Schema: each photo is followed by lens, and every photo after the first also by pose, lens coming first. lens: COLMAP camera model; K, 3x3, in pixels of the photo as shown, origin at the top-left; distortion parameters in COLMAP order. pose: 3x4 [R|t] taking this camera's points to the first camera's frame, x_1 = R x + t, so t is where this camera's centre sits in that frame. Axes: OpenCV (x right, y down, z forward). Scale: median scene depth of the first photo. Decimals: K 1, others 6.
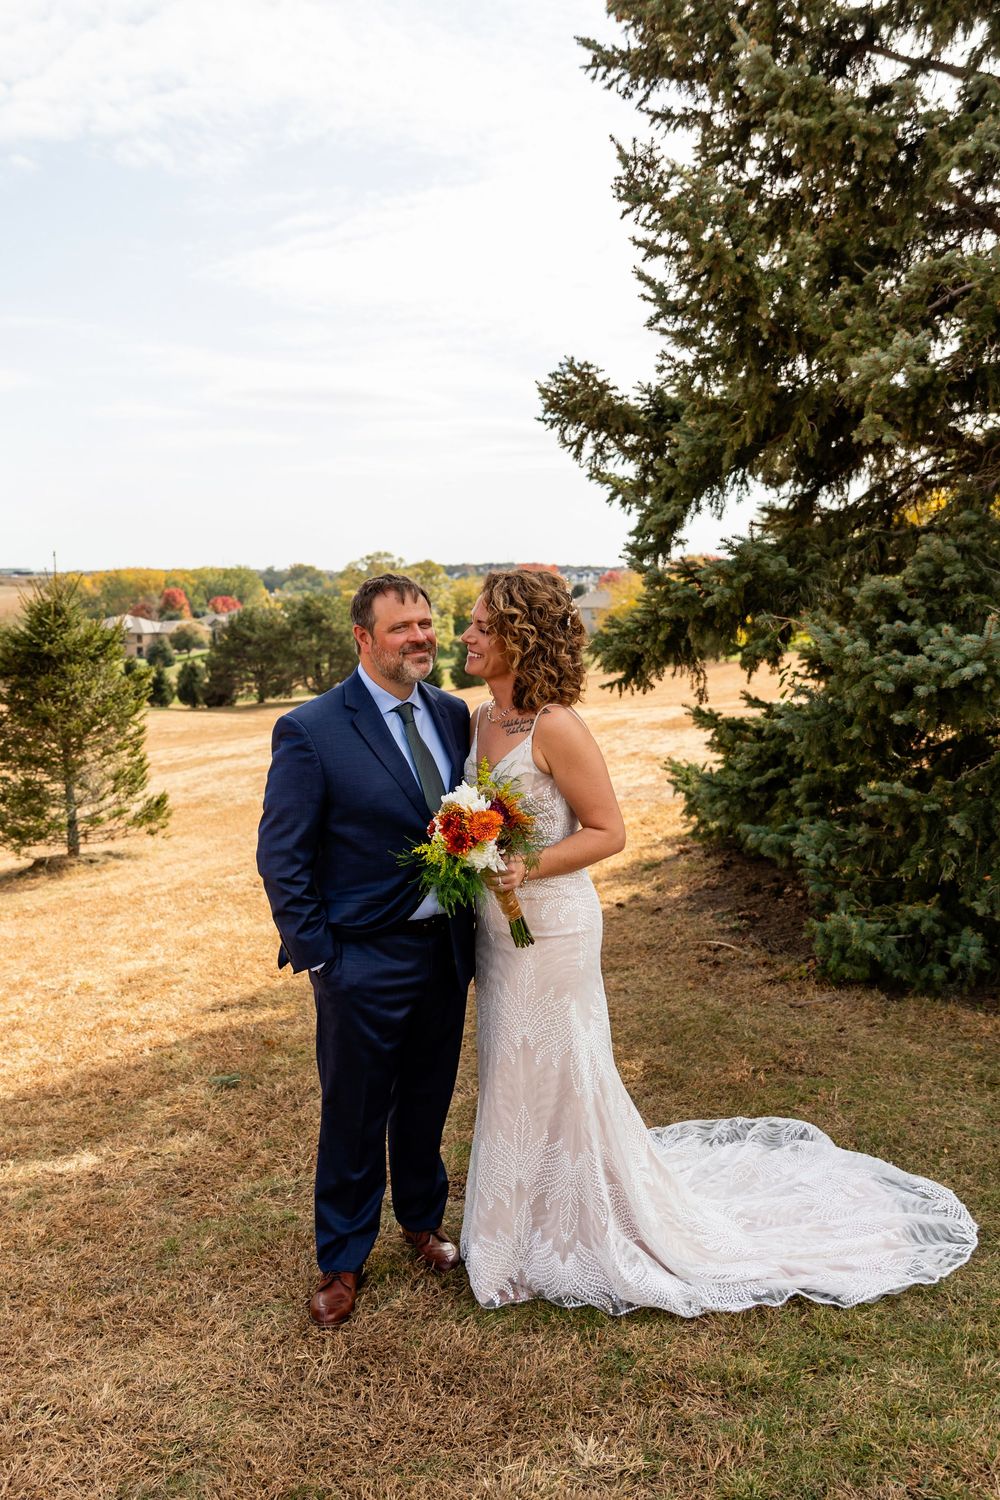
lens RADIAL K [[1100.3, 0, 505.1], [0, 1100.3, 779.8], [0, 0, 1]] dist [-0.002753, 0.006020]
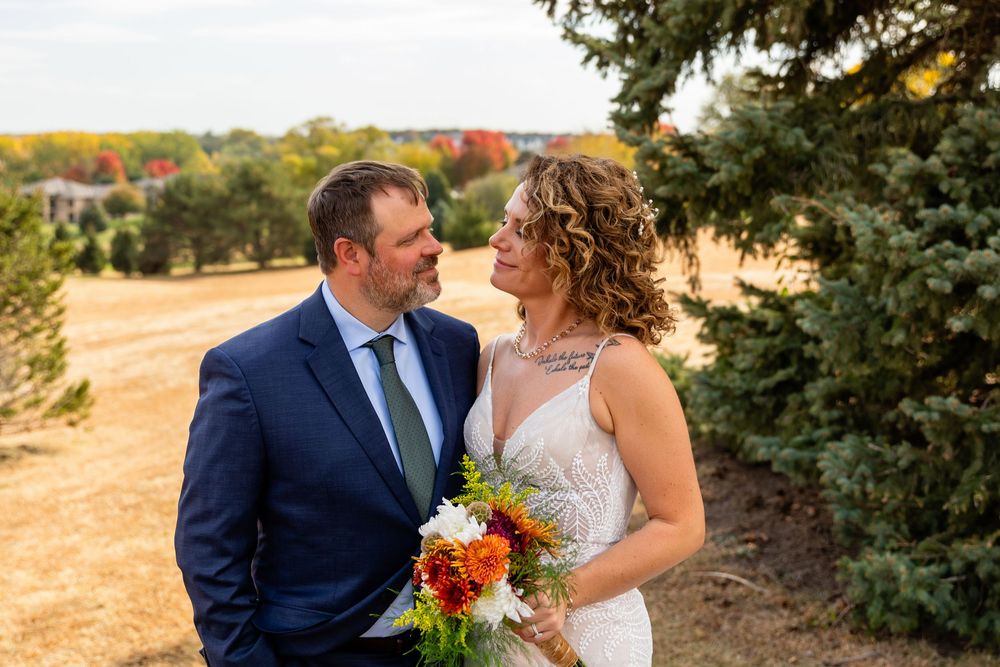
lens RADIAL K [[1117.9, 0, 497.4], [0, 1117.9, 332.8], [0, 0, 1]] dist [-0.016106, 0.000000]
pose [[0.999054, 0.001771, 0.043447, -0.019344], [-0.001151, 0.999897, -0.014291, -0.024263], [-0.043468, 0.014227, 0.998954, 0.112777]]
